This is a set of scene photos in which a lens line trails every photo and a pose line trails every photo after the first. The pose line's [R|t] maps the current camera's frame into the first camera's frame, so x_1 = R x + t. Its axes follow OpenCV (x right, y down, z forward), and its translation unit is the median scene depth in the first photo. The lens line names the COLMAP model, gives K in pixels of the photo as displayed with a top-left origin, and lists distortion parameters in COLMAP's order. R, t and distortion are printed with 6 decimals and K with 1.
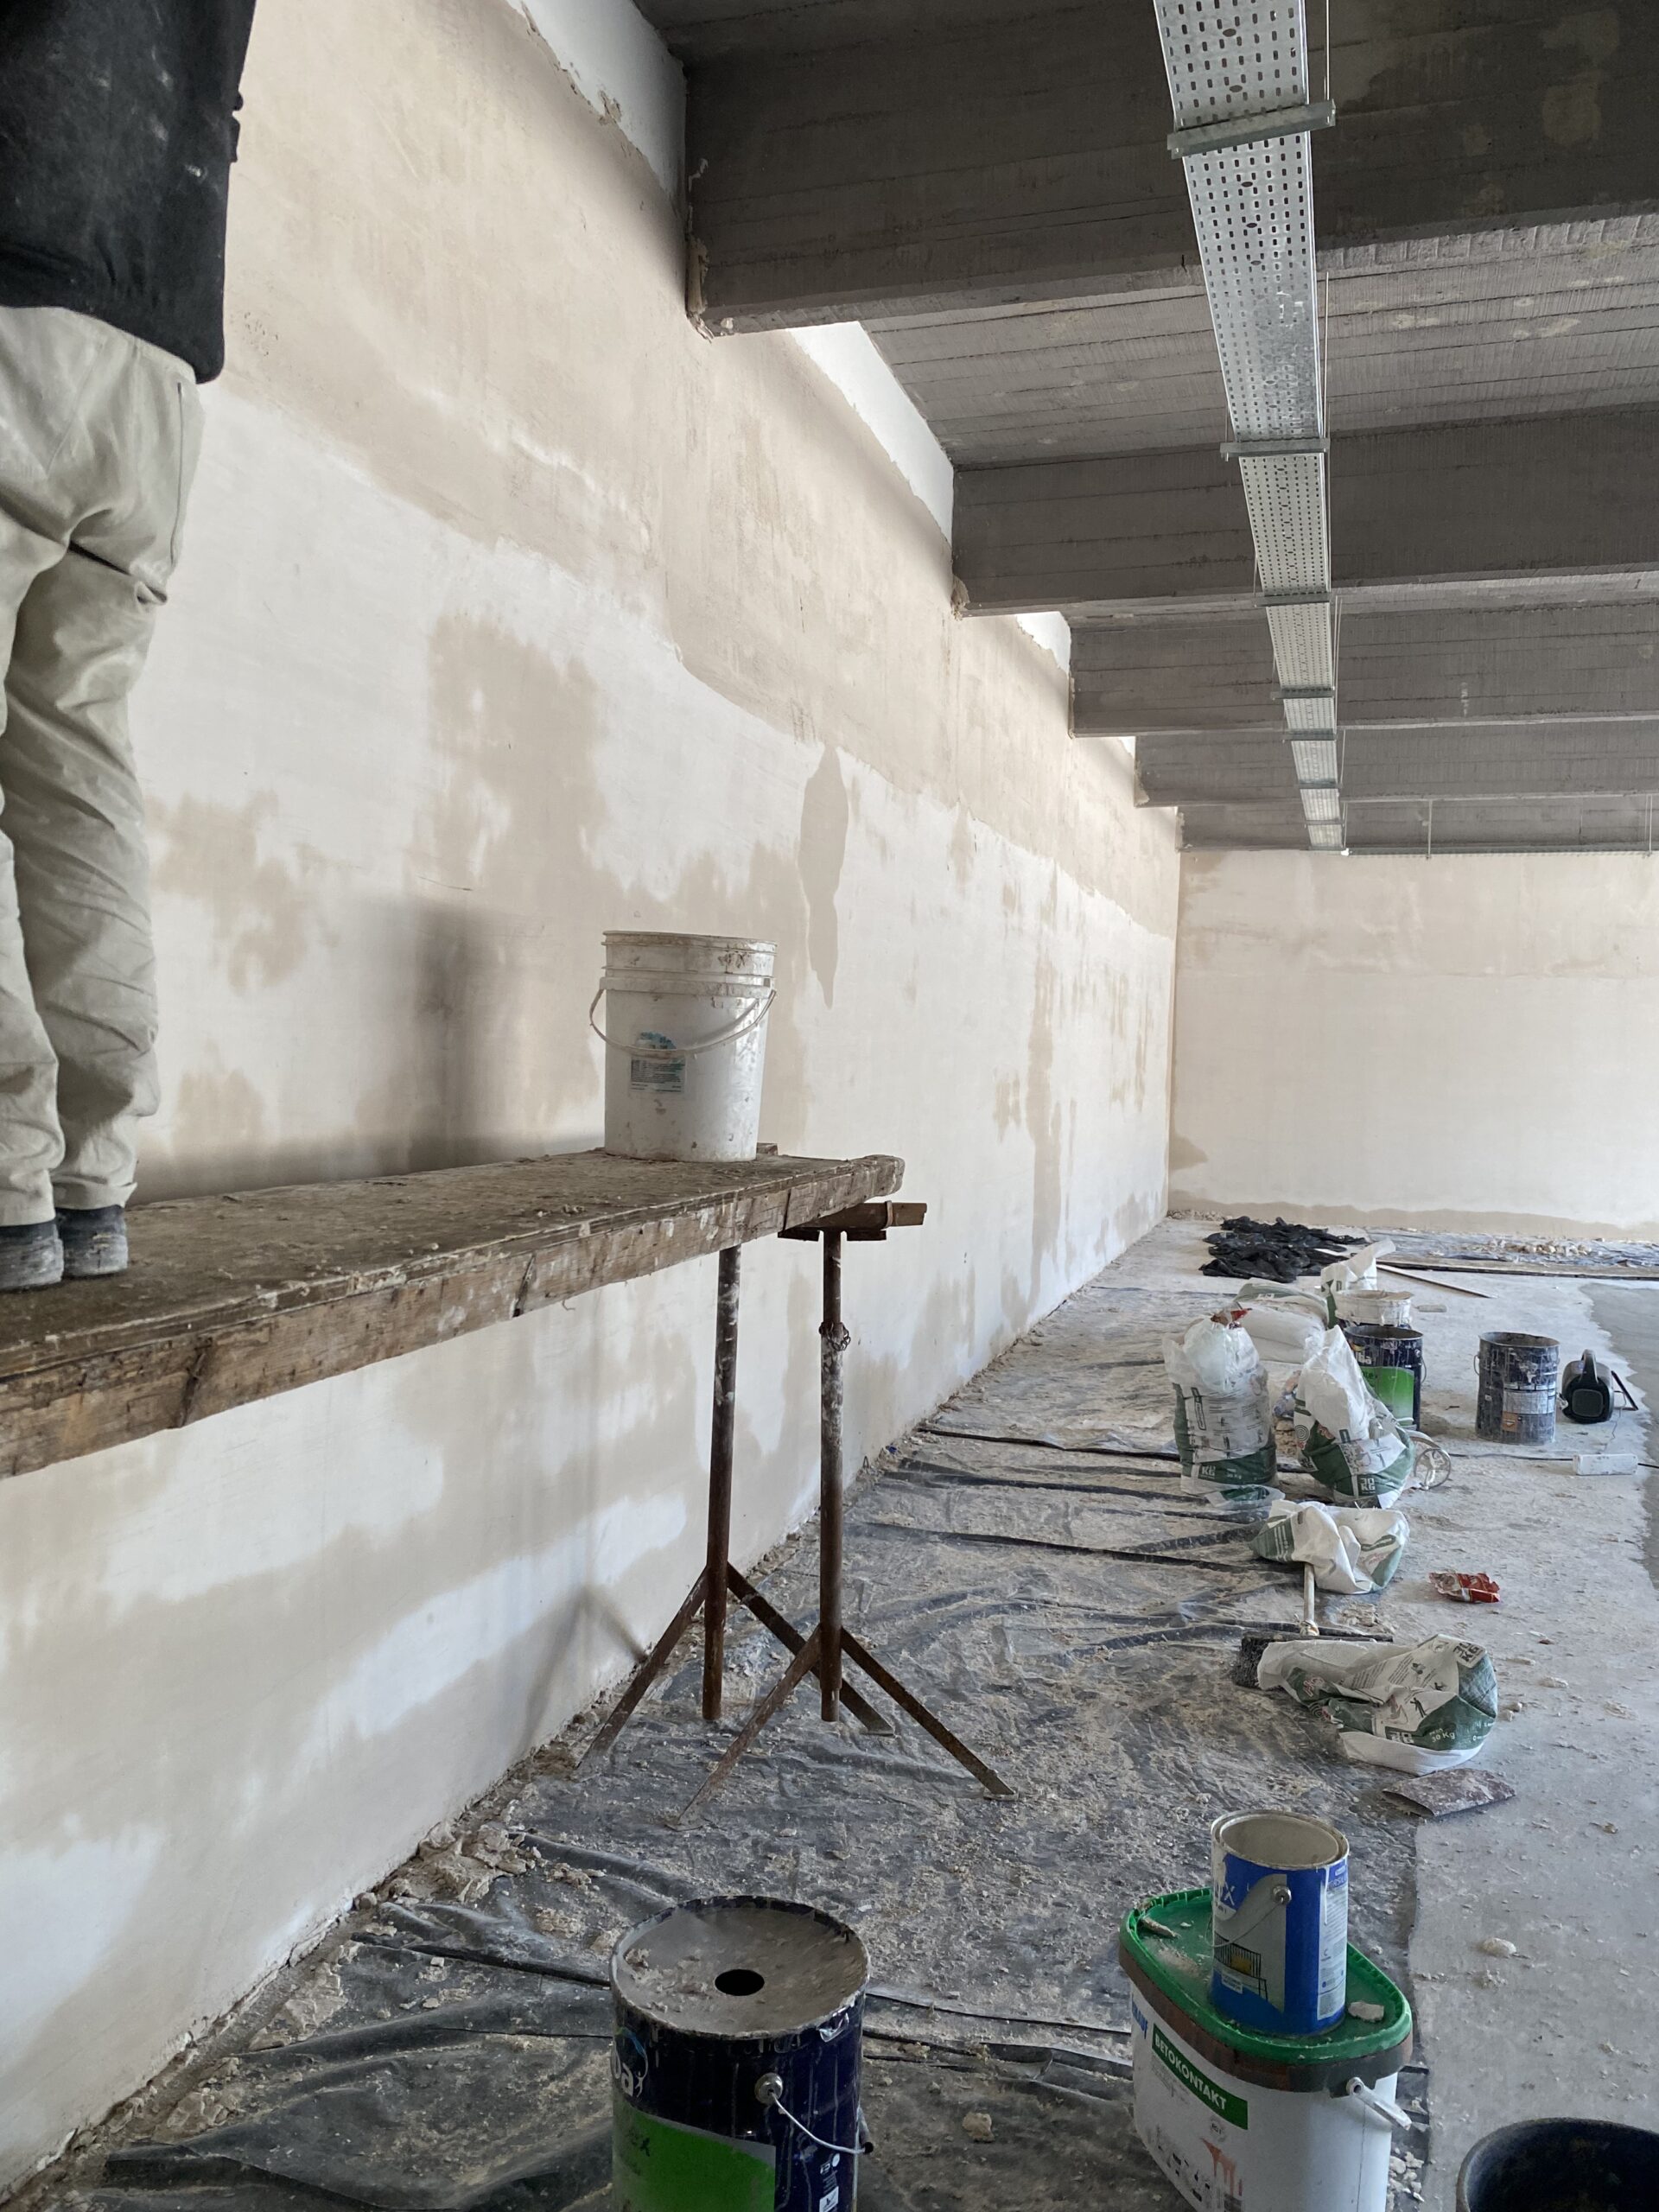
lens RADIAL K [[1692.5, 0, 824.4], [0, 1692.5, 1106.8], [0, 0, 1]] dist [0.030052, -0.025289]
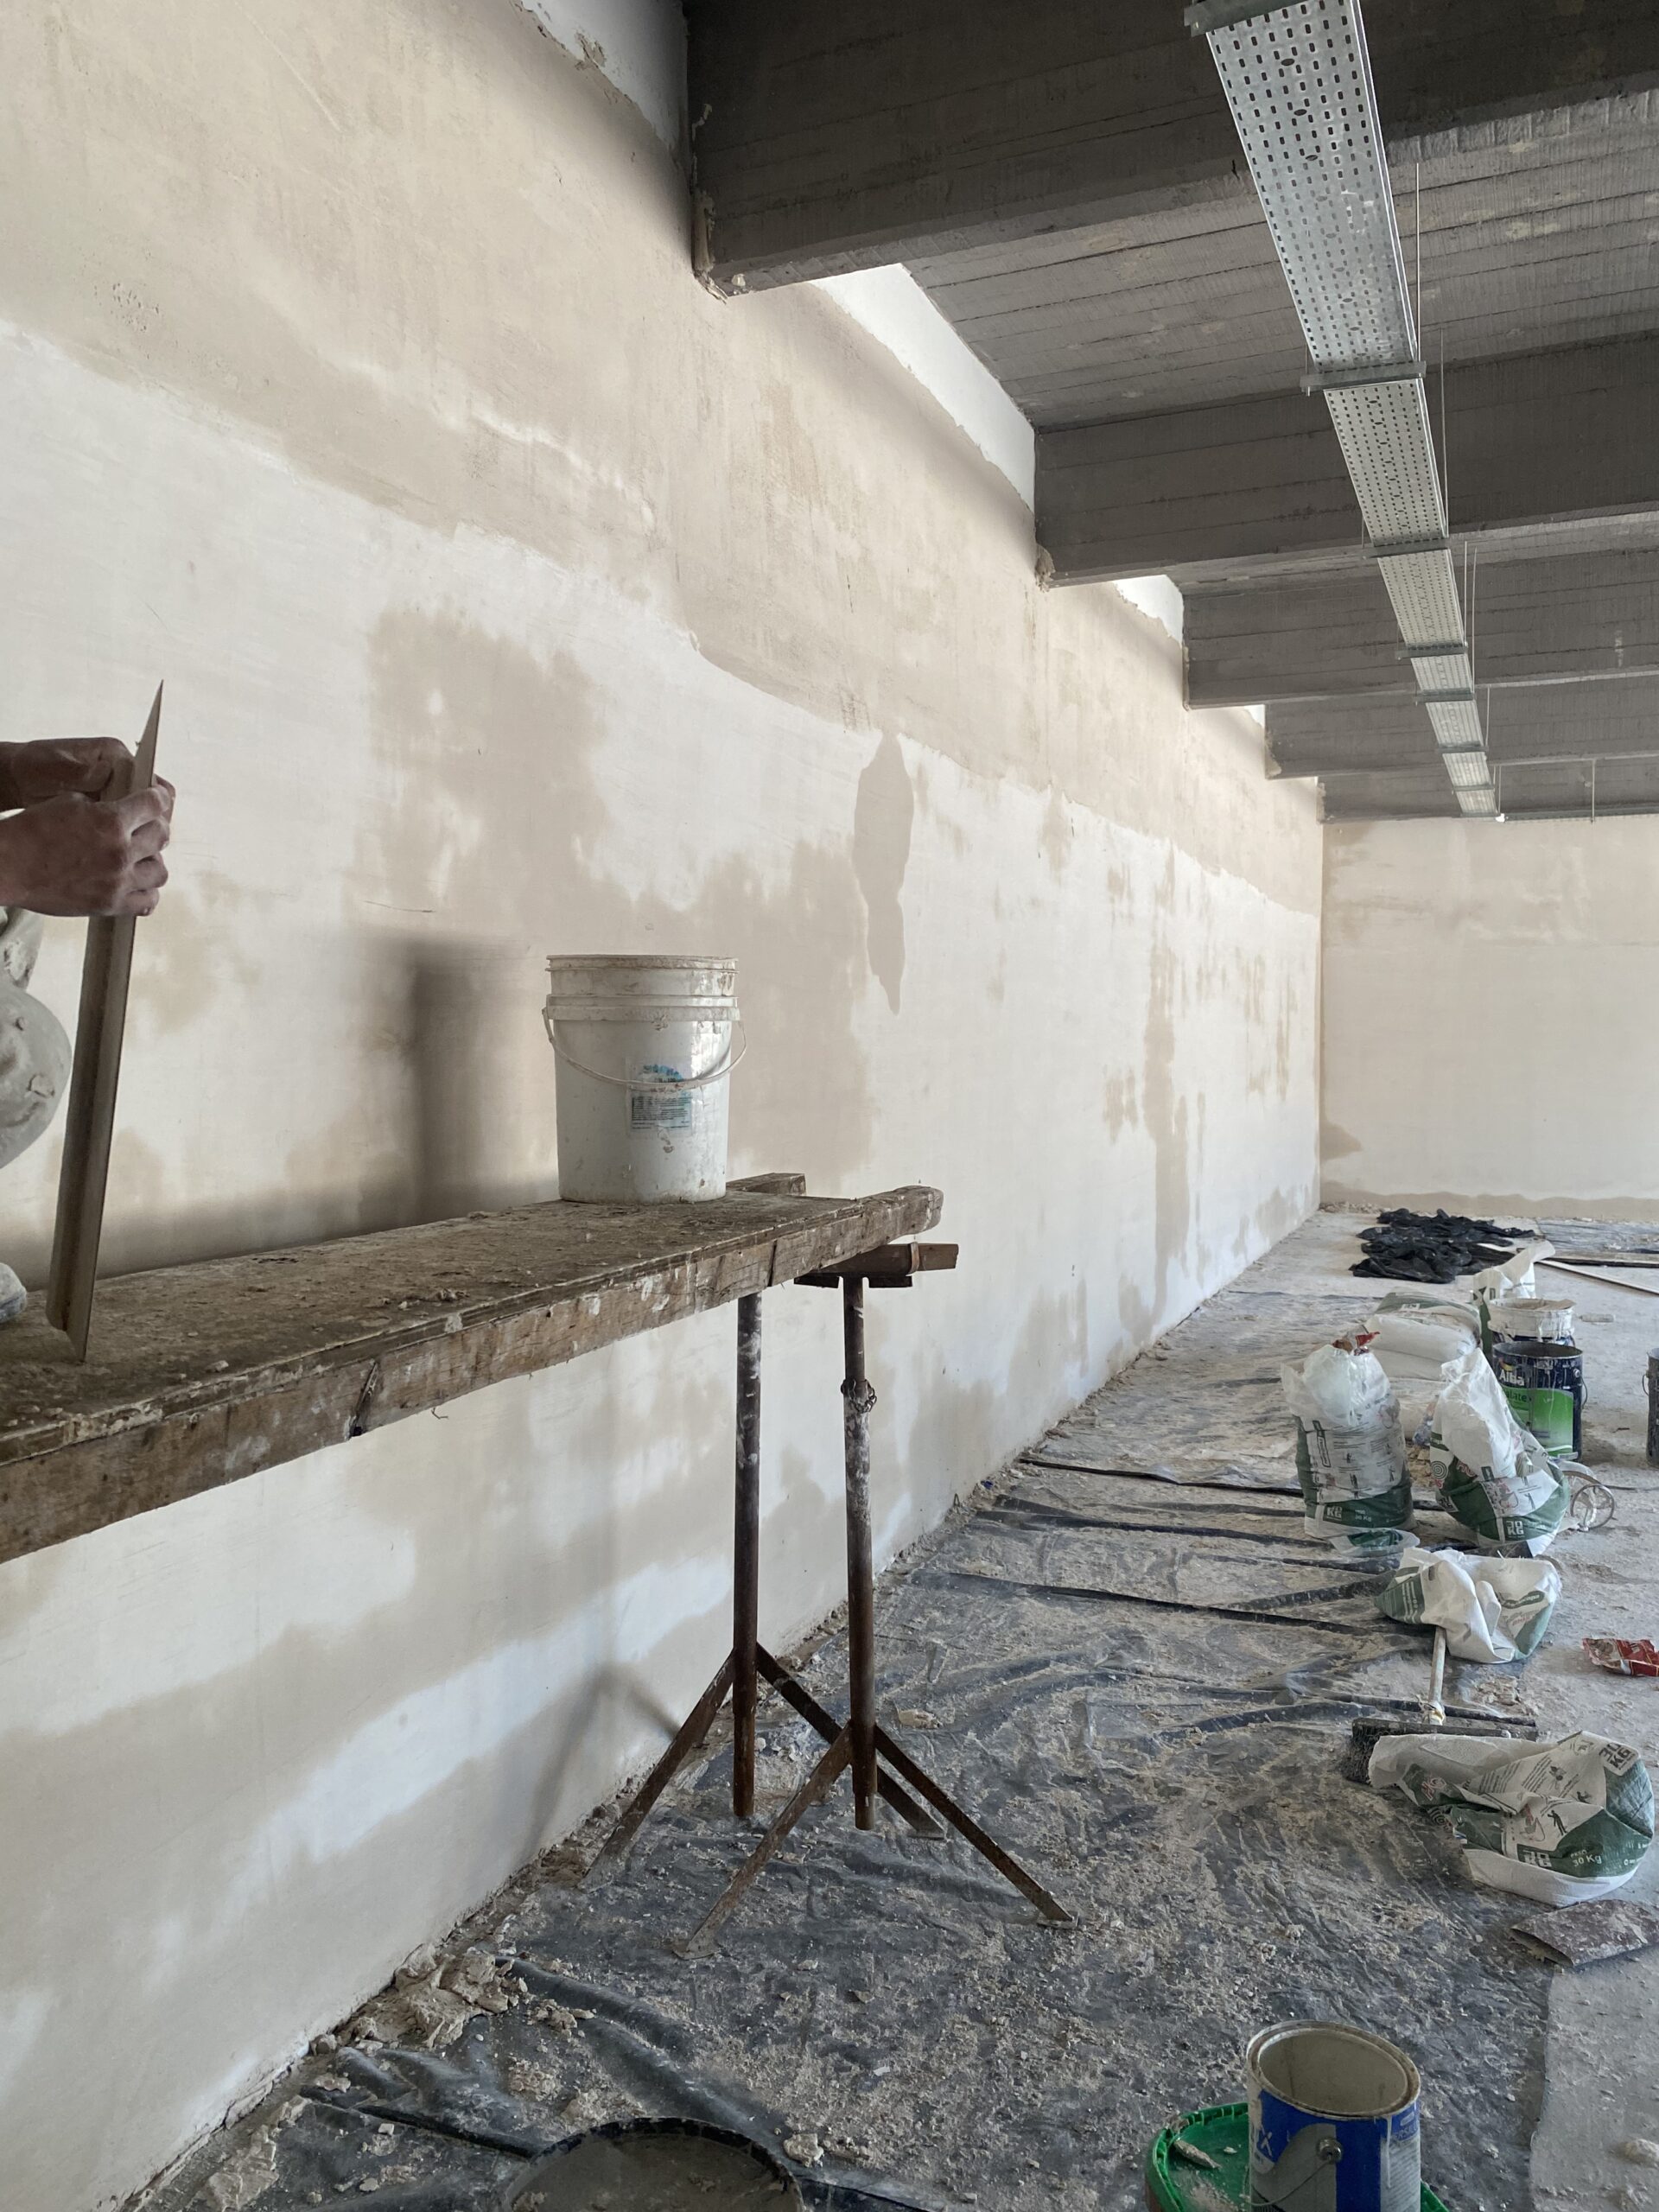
lens RADIAL K [[1692.5, 0, 804.9], [0, 1692.5, 1079.2], [0, 0, 1]] dist [0.030052, -0.025289]
pose [[0.994212, -0.025536, -0.104359, 0.067246], [0.024586, 0.999644, -0.010382, -0.019558], [0.104587, 0.007756, 0.994485, 0.098124]]
